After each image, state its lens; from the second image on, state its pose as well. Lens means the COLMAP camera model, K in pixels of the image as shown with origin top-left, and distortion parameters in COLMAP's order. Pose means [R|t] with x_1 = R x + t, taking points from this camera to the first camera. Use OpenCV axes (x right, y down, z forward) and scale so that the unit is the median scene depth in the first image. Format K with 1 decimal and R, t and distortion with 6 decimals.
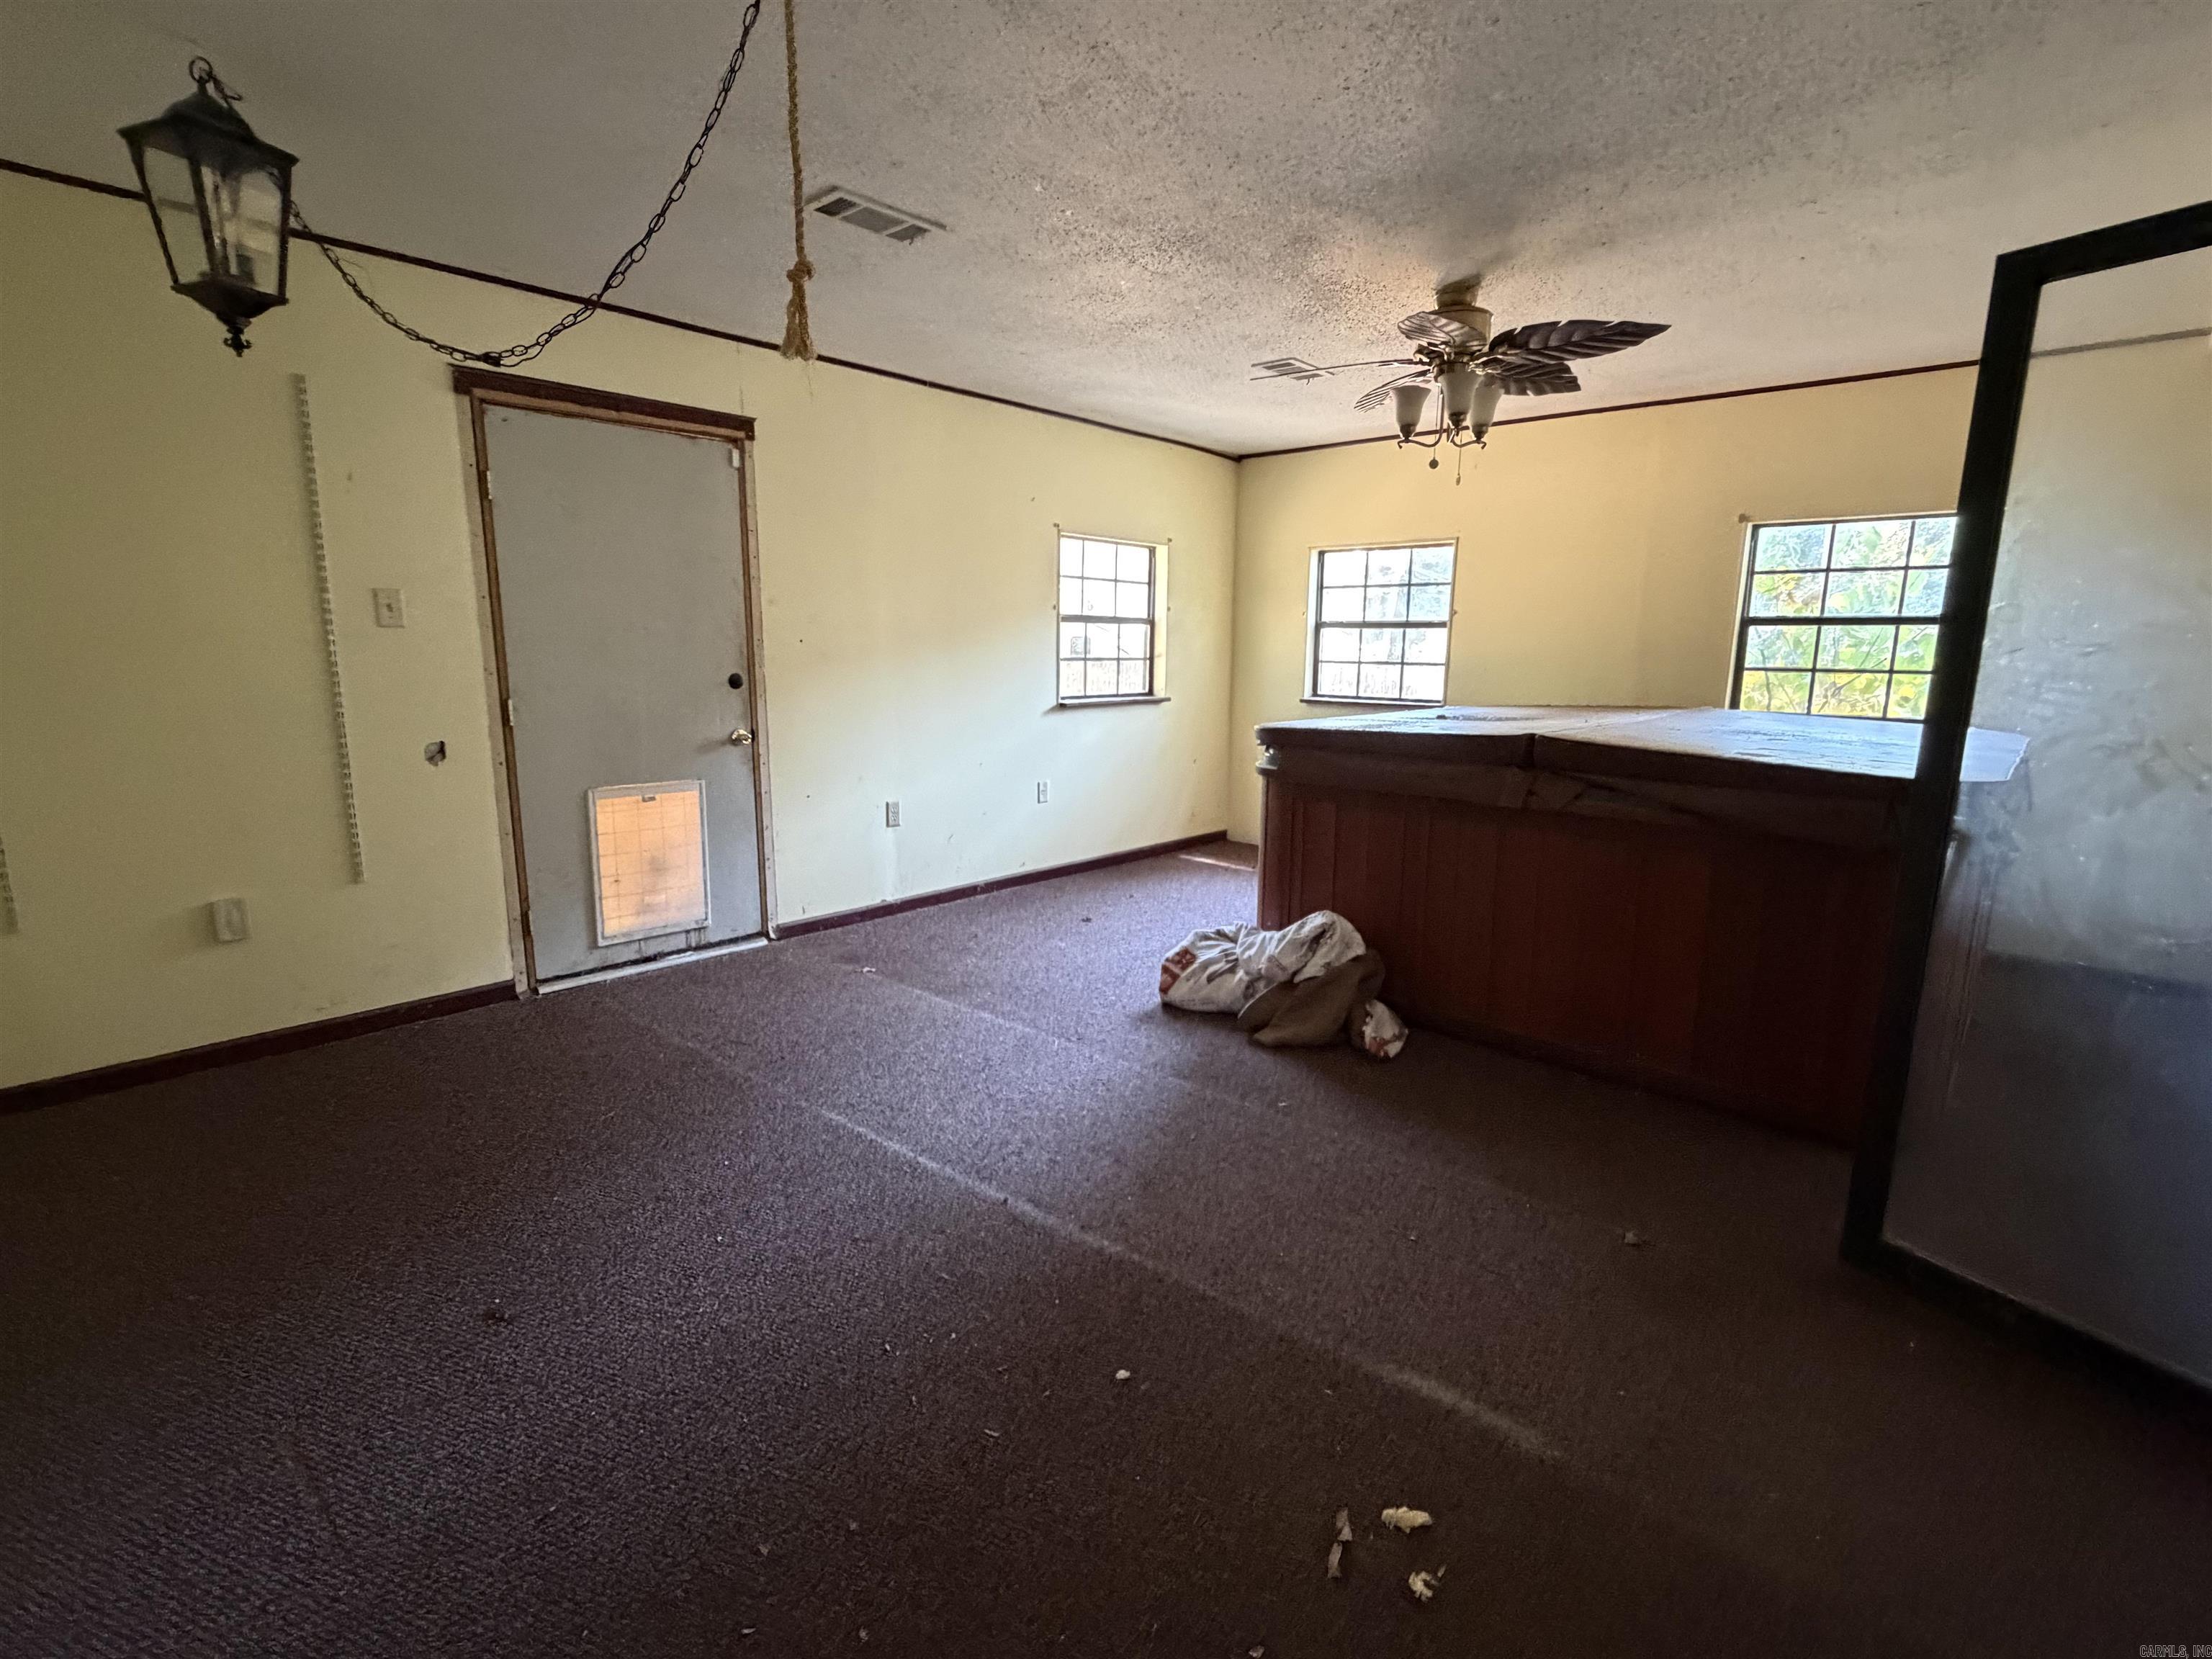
lens RADIAL K [[1036.0, 0, 1118.6], [0, 1036.0, 831.5], [0, 0, 1]] dist [-0.003693, 0.003761]
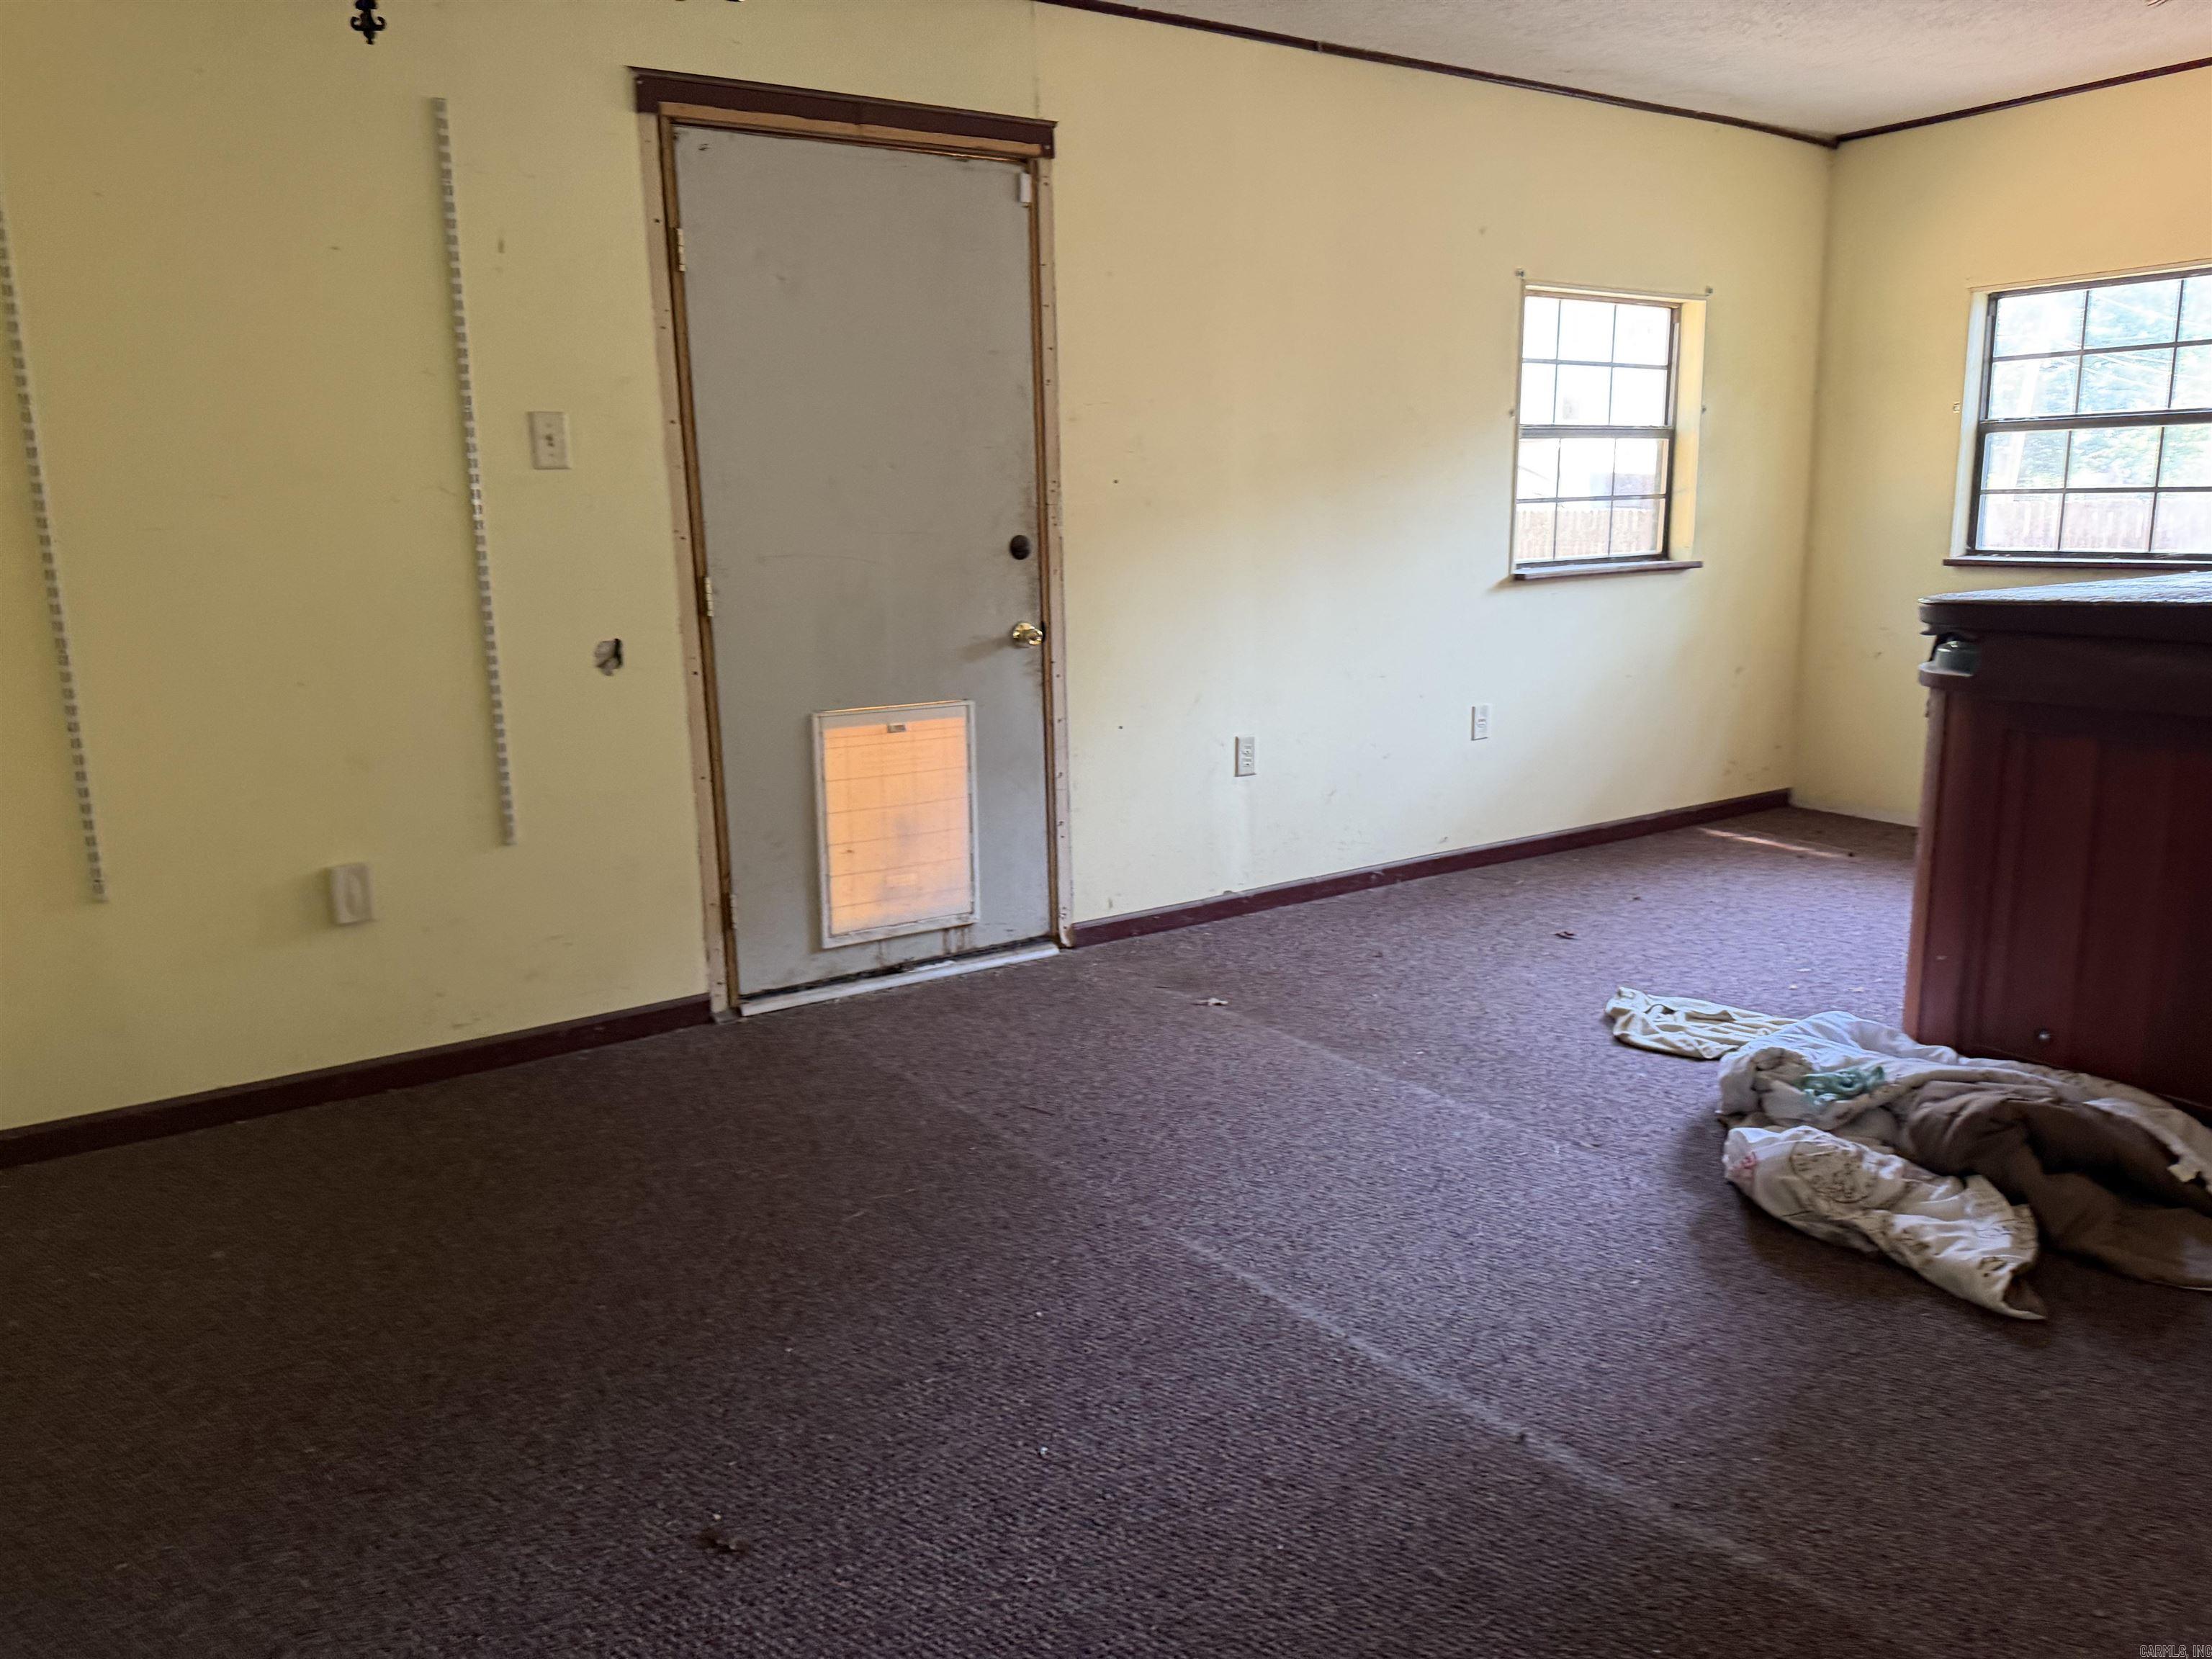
lens RADIAL K [[1550.3, 0, 1113.3], [0, 1550.3, 830.7], [0, 0, 1]] dist [0.044348, -0.065987]
pose [[0.969136, 0.021564, -0.245583, -0.082403], [-0.014574, 0.999436, 0.030243, 0.002365], [0.246097, -0.025731, 0.968904, 0.086234]]
